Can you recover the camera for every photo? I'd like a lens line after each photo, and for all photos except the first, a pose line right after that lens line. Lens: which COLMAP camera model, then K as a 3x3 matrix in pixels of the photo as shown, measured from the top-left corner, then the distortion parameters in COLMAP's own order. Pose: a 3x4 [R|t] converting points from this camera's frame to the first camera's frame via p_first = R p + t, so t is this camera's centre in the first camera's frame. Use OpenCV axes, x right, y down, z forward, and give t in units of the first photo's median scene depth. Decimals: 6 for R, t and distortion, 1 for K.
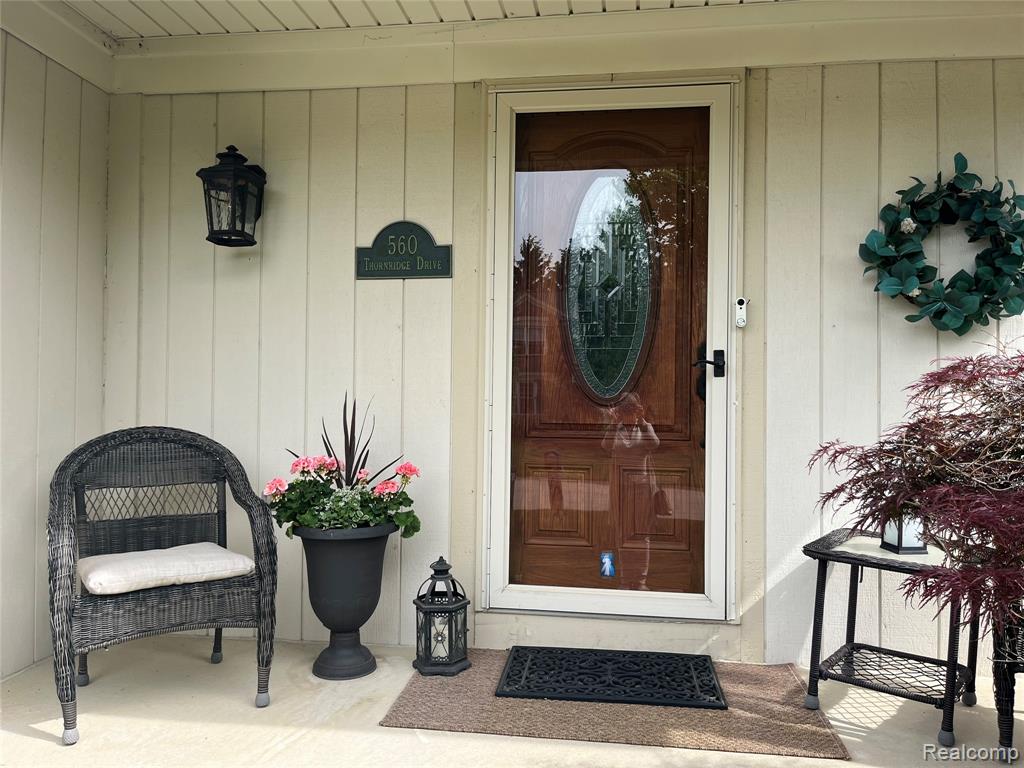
lens RADIAL K [[772.7, 0, 512.0], [0, 772.7, 384.0], [0, 0, 1]] dist [0.008927, 0.002065]
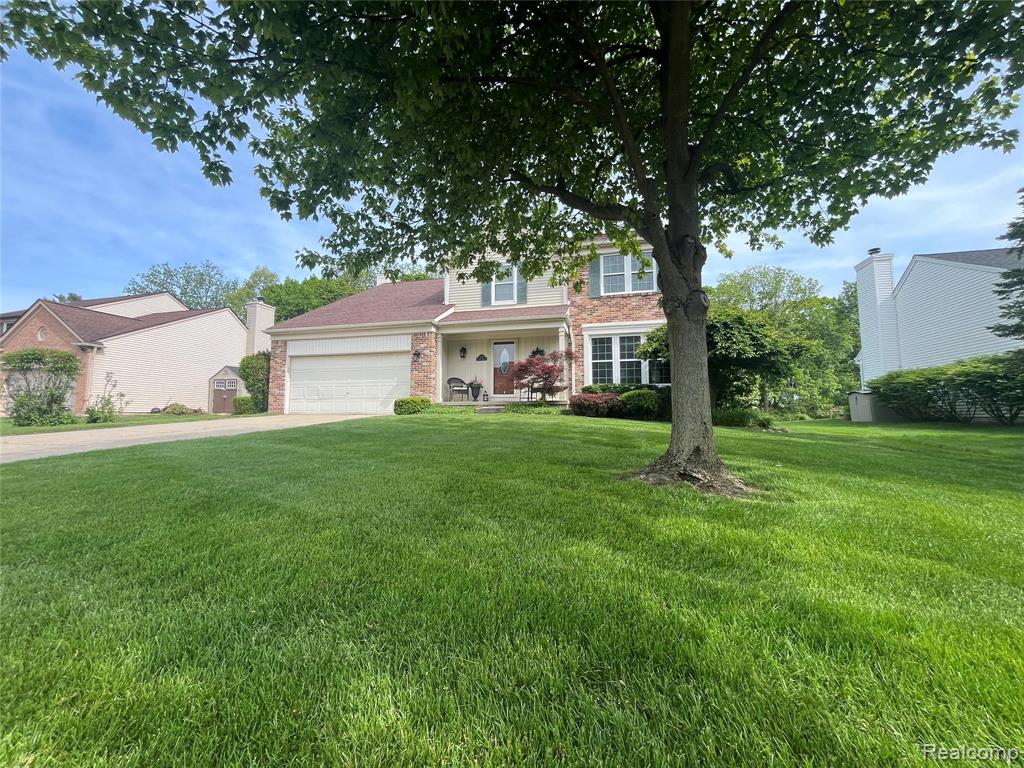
lens RADIAL K [[411.6, 0, 512.0], [0, 411.6, 384.0], [0, 0, 1]] dist [-0.000775, -0.000008]
pose [[0.992101, -0.016720, -0.124321, 0.819881], [0.009558, 0.998271, -0.057989, 0.422759], [0.125076, 0.056342, 0.990546, -3.769711]]
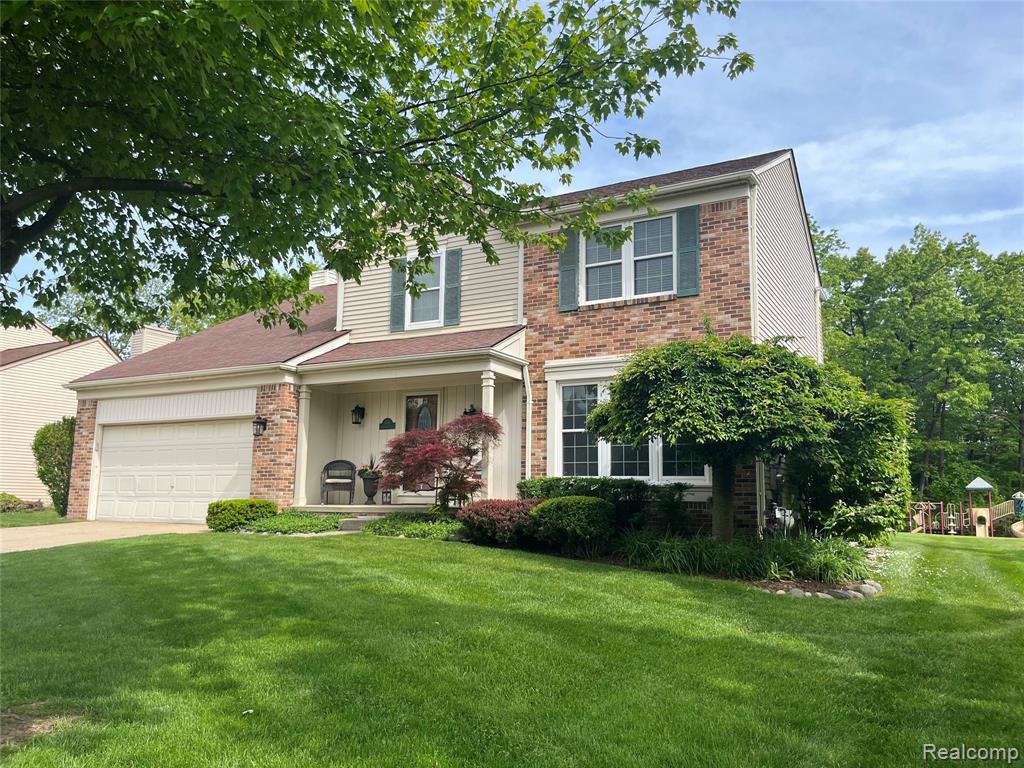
lens RADIAL K [[772.7, 0, 512.0], [0, 772.7, 384.0], [0, 0, 1]] dist [0.008927, 0.002065]
pose [[0.931768, -0.050555, -0.359518, 2.503357], [0.003136, 0.991341, -0.131275, 0.235478], [0.363041, 0.121191, 0.923858, -3.457712]]
